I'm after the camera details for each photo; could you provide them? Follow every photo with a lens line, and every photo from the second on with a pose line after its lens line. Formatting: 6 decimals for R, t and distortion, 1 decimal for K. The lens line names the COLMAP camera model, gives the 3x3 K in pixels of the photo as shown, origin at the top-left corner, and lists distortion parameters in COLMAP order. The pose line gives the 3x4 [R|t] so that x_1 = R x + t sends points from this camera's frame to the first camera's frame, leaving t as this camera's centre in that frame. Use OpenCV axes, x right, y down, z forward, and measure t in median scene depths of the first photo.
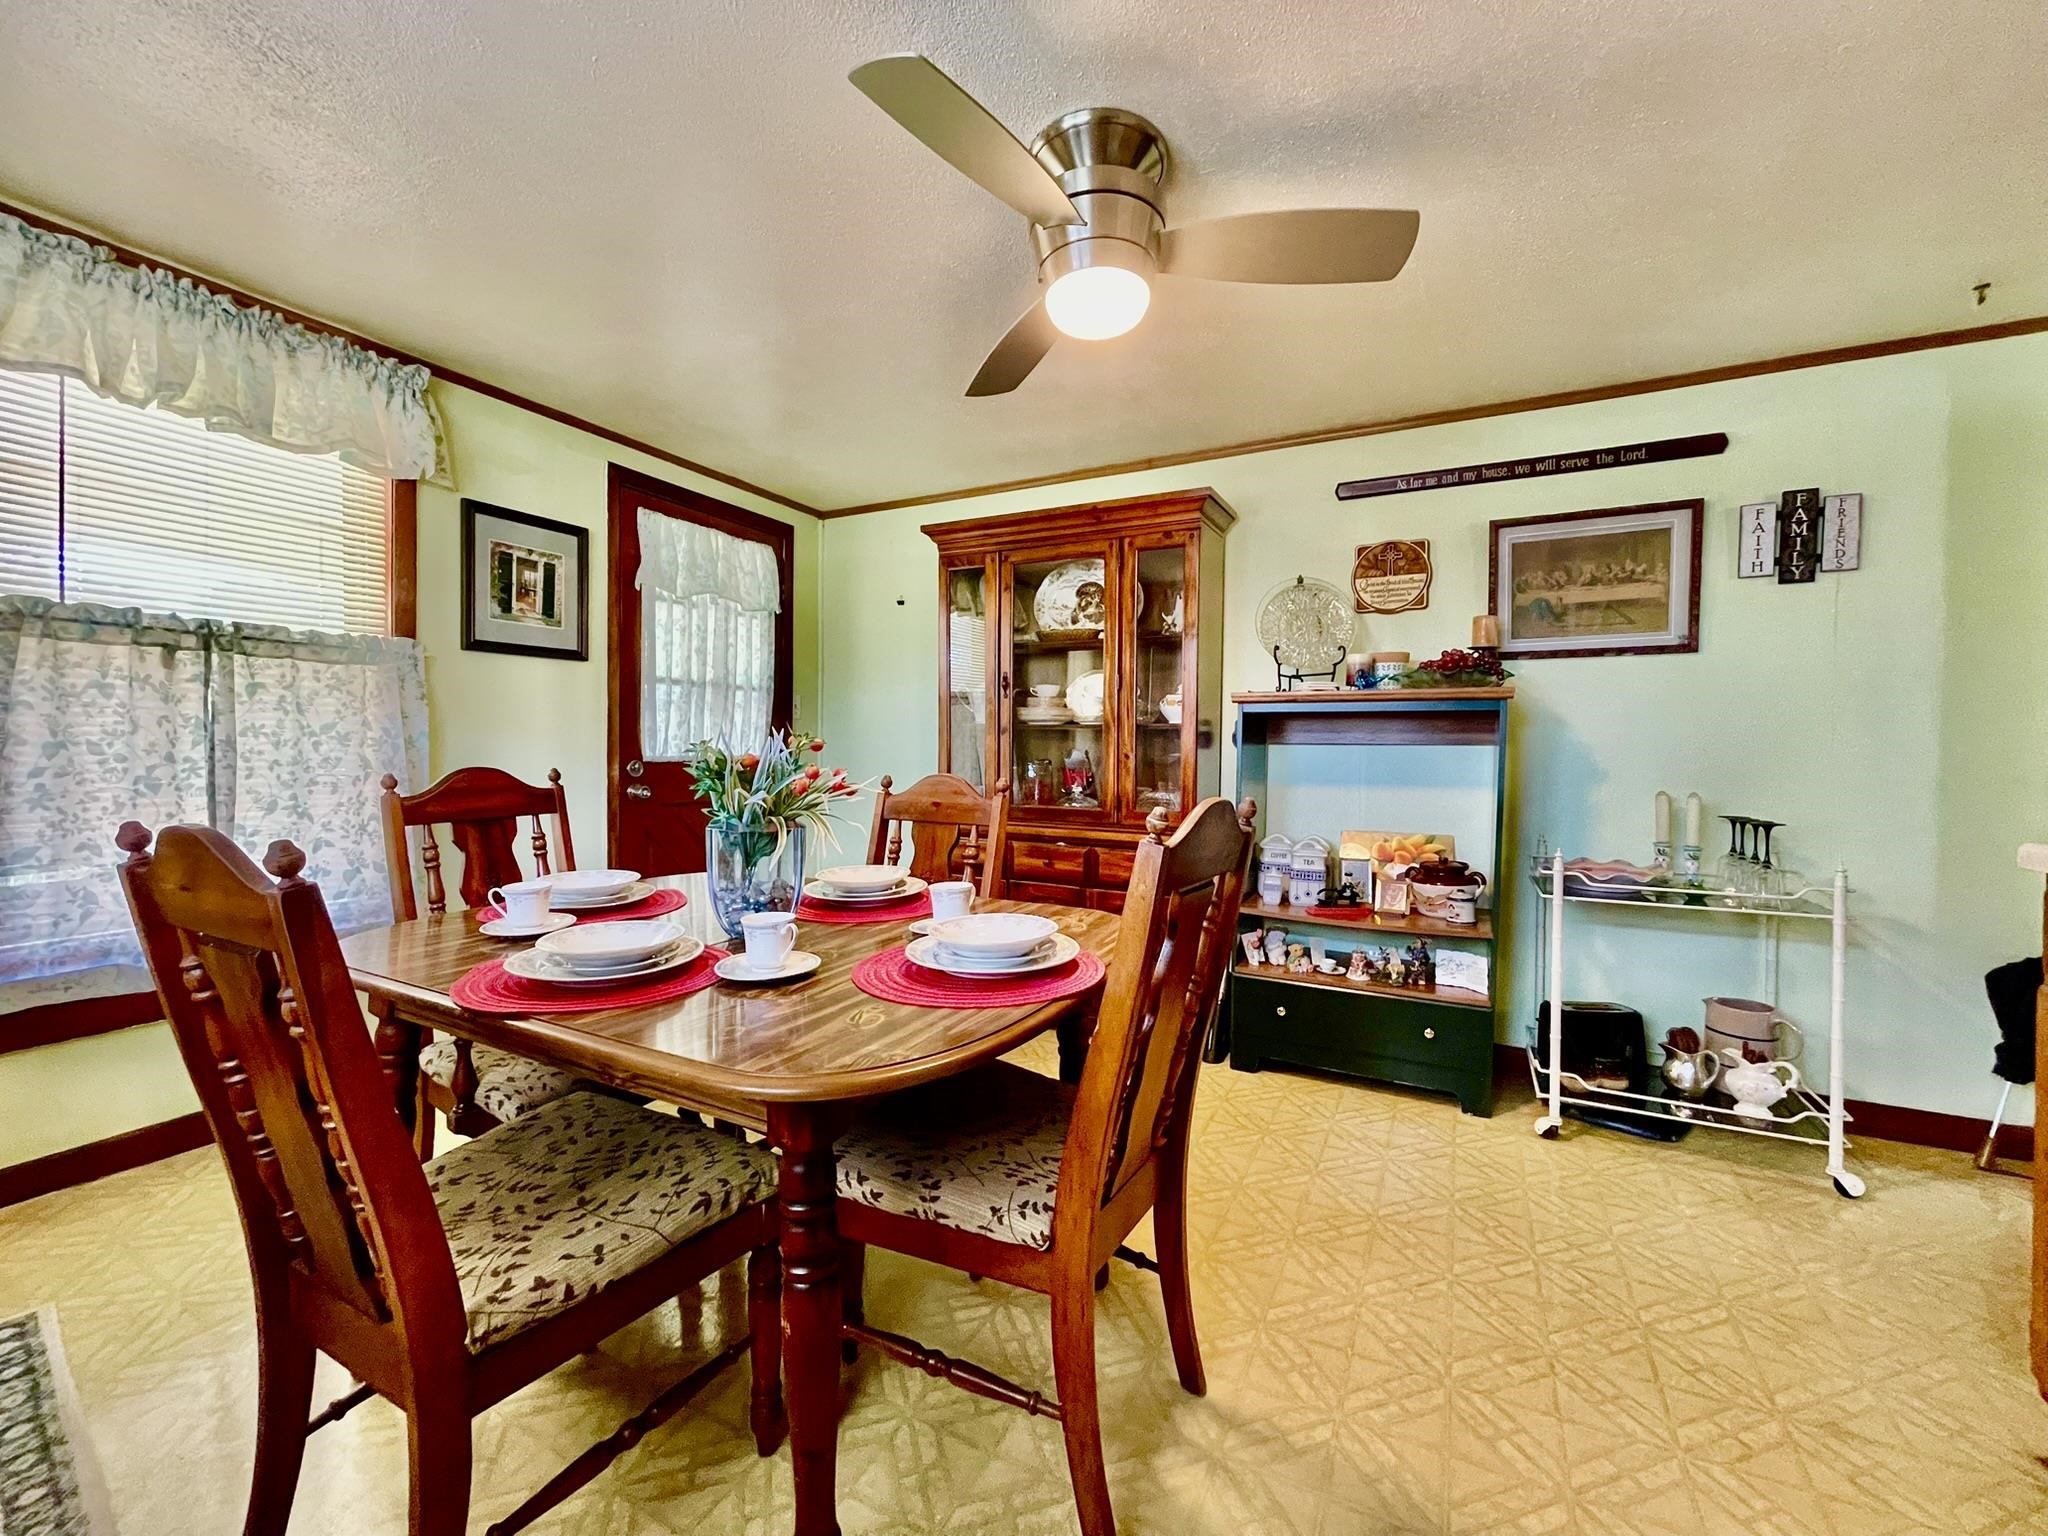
lens RADIAL K [[824.8, 0, 1022.7], [0, 824.8, 758.0], [0, 0, 1]] dist [-0.000686, 0.000038]
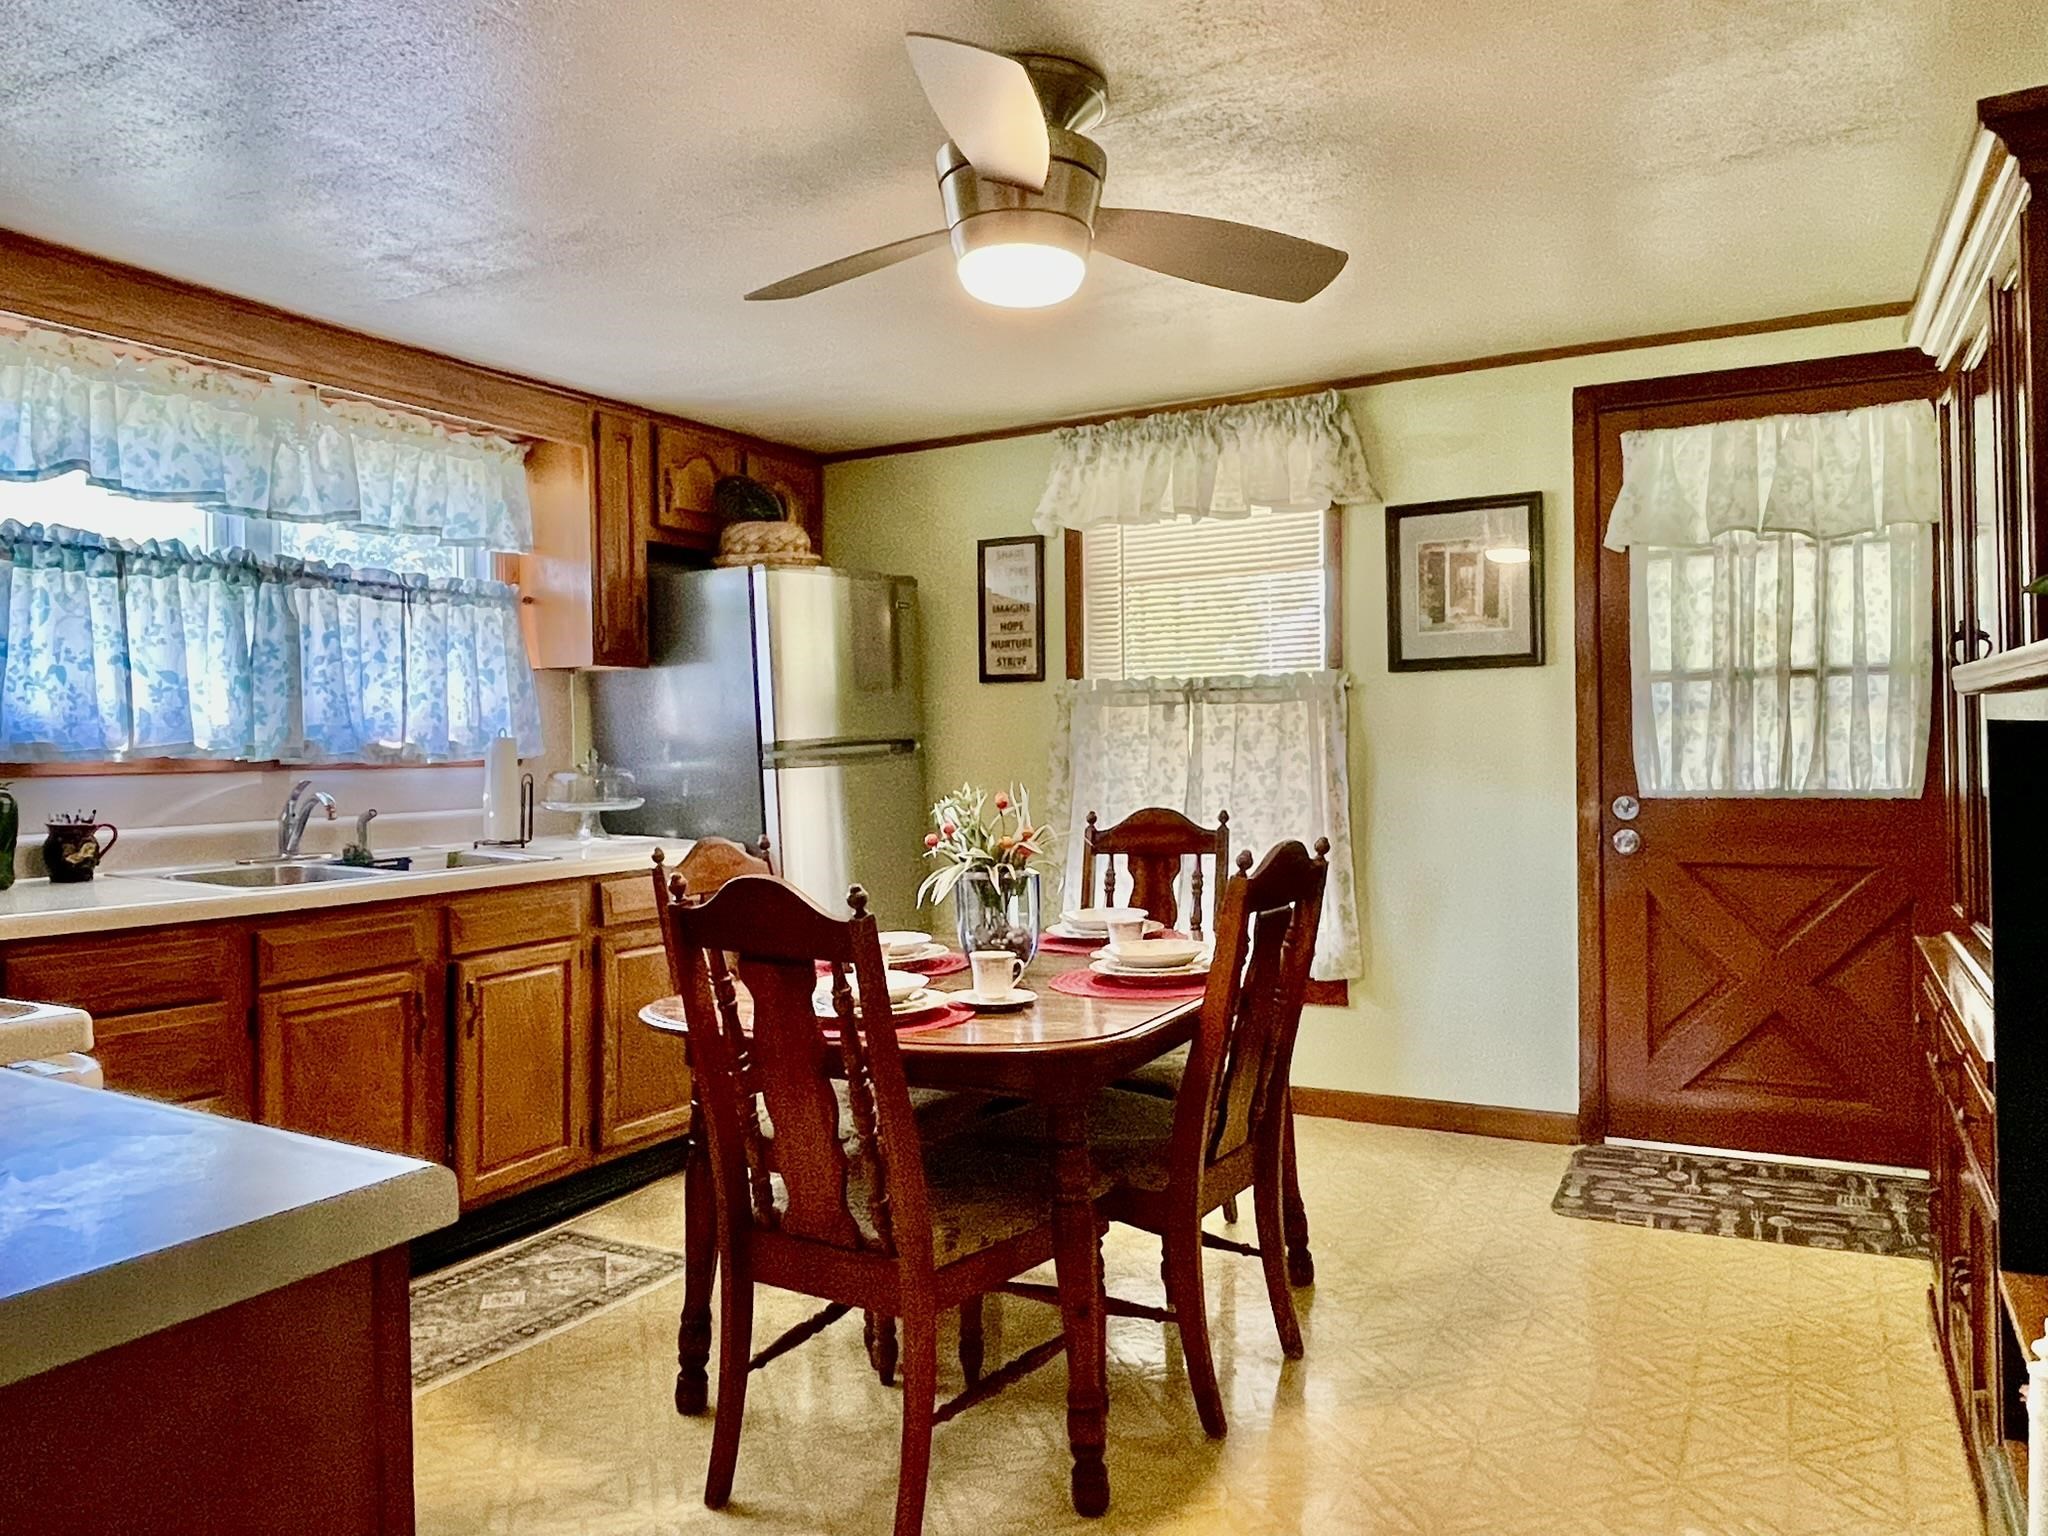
lens RADIAL K [[1378.6, 0, 1021.5], [0, 1378.6, 762.0], [0, 0, 1]] dist [-0.001896, -0.000144]
pose [[-0.010748, 0.002906, -0.999938, 0.958743], [0.006409, 0.999975, 0.002837, -0.044140], [0.999922, -0.006378, -0.010766, 0.684421]]
